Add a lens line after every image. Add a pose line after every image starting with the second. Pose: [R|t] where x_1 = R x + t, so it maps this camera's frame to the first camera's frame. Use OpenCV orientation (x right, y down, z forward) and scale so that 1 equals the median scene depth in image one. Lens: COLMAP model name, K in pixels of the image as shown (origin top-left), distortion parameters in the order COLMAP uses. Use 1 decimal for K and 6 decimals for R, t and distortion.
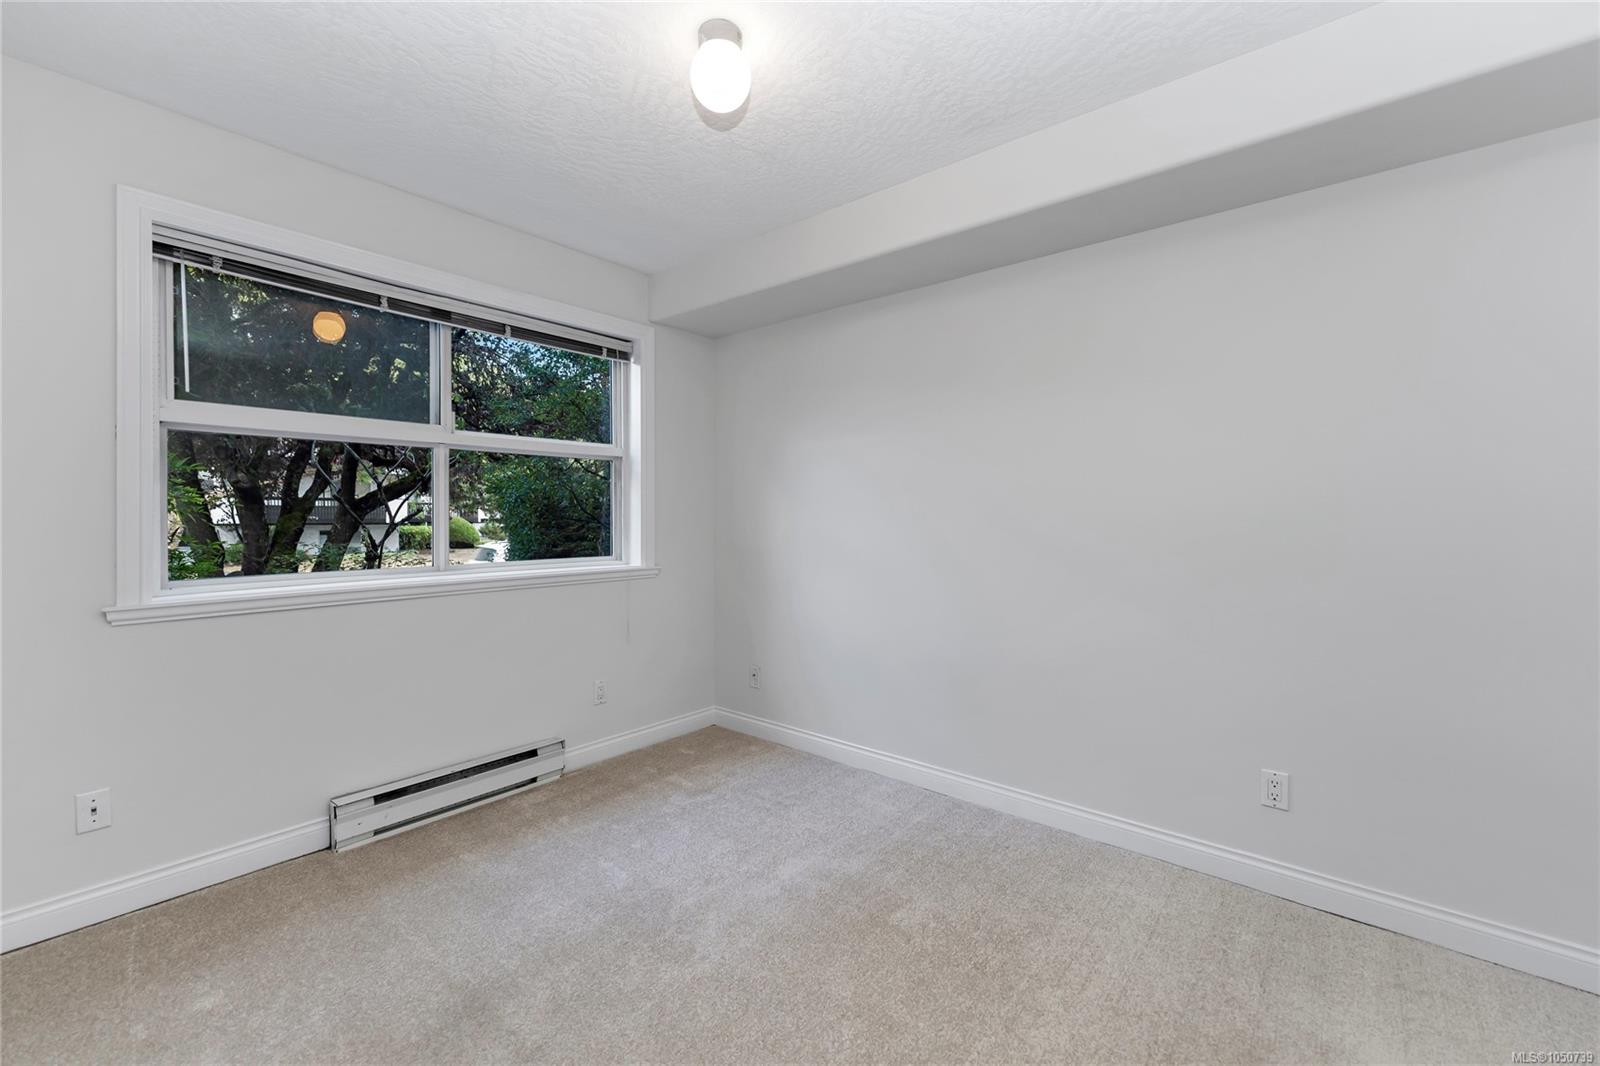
lens RADIAL K [[774.2, 0, 800.9], [0, 774.2, 521.7], [0, 0, 1]] dist [0.000407, 0.000106]
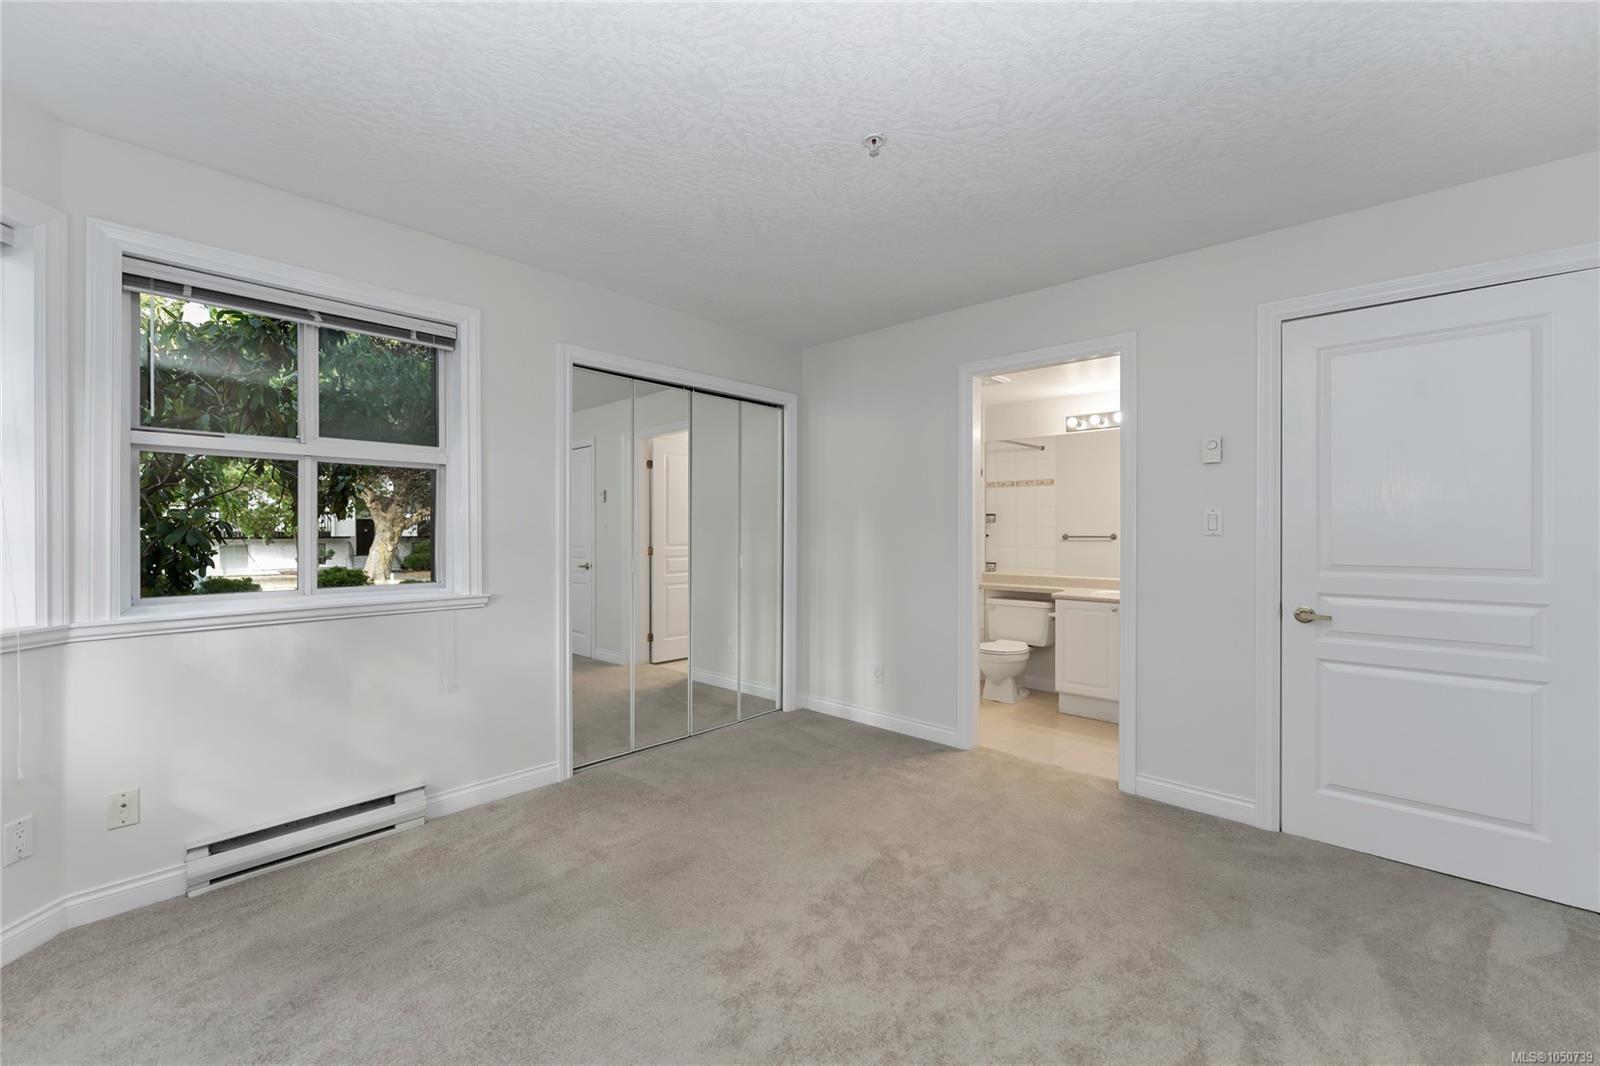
lens RADIAL K [[644.1, 0, 803.5], [0, 644.1, 535.8], [0, 0, 1]] dist [-0.000027, -0.000216]
pose [[0.989836, -0.008047, -0.141983, 0.224080], [0.008643, 0.999956, 0.003581, -0.002654], [0.141948, -0.004772, 0.989863, 0.325089]]
